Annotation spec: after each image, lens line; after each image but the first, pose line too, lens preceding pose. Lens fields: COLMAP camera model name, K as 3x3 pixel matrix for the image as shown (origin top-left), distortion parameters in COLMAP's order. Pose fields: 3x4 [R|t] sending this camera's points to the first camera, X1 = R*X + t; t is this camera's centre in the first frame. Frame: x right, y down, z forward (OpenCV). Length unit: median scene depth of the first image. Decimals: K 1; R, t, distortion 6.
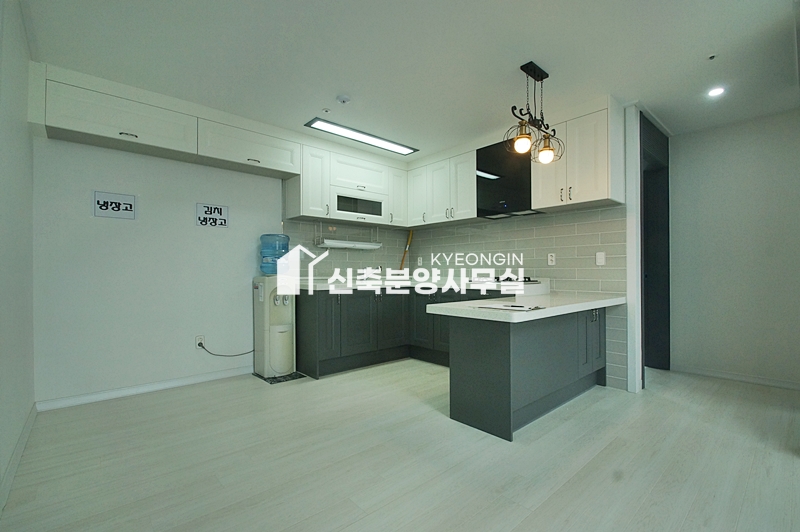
lens RADIAL K [[353.1, 0, 398.3], [0, 353.1, 269.9], [0, 0, 1]] dist [0.000398, 0.000123]
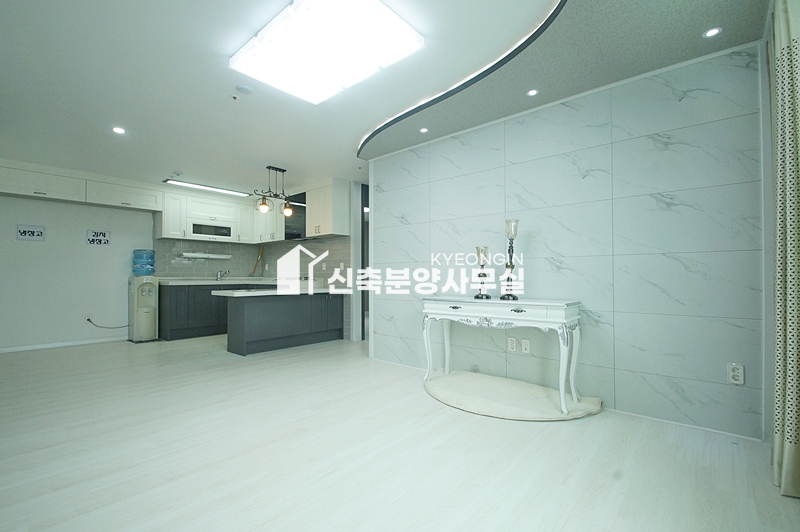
lens RADIAL K [[346.4, 0, 401.3], [0, 346.4, 270.1], [0, 0, 1]] dist [-0.000309, -0.013966]
pose [[0.988262, 0.002151, 0.152755, 0.544615], [-0.000258, 0.999923, -0.012410, 0.007705], [-0.152770, 0.012225, 0.988186, -0.677014]]
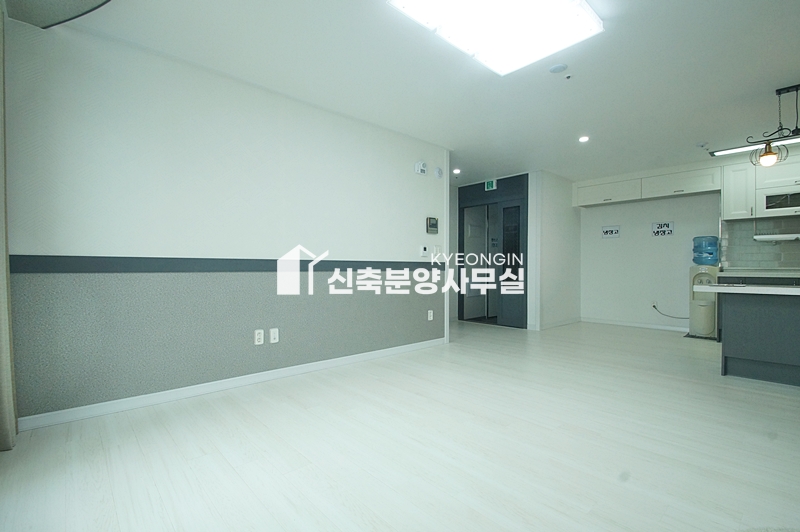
lens RADIAL K [[358.1, 0, 399.0], [0, 358.1, 268.7], [0, 0, 1]] dist [0.000363, -0.011506]
pose [[0.001855, 0.007066, -0.999973, 1.081806], [0.002565, 0.999972, 0.007071, 0.014666], [0.999995, -0.002578, 0.001837, -0.215798]]
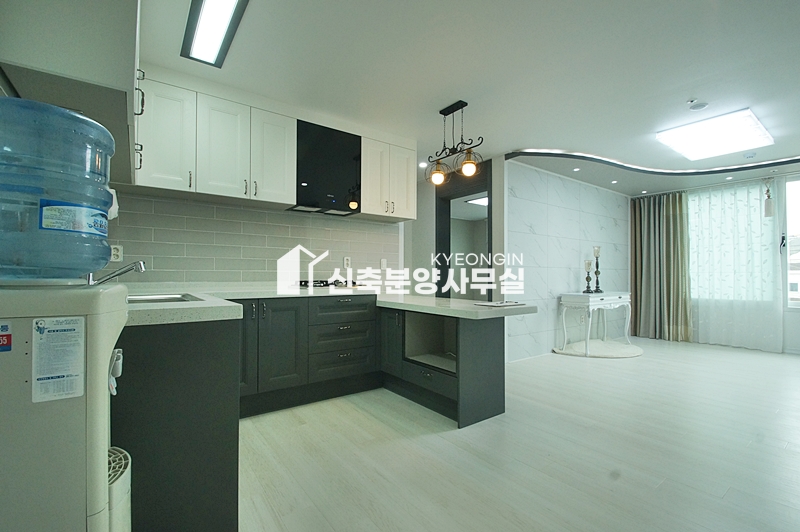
lens RADIAL K [[360.9, 0, 400.3], [0, 360.9, 275.2], [0, 0, 1]] dist [0.001089, 0.000073]
pose [[0.086294, 0.007273, 0.996243, -0.609187], [-0.008479, 0.999942, -0.006565, 0.012540], [-0.996234, -0.007881, 0.086351, 0.759594]]
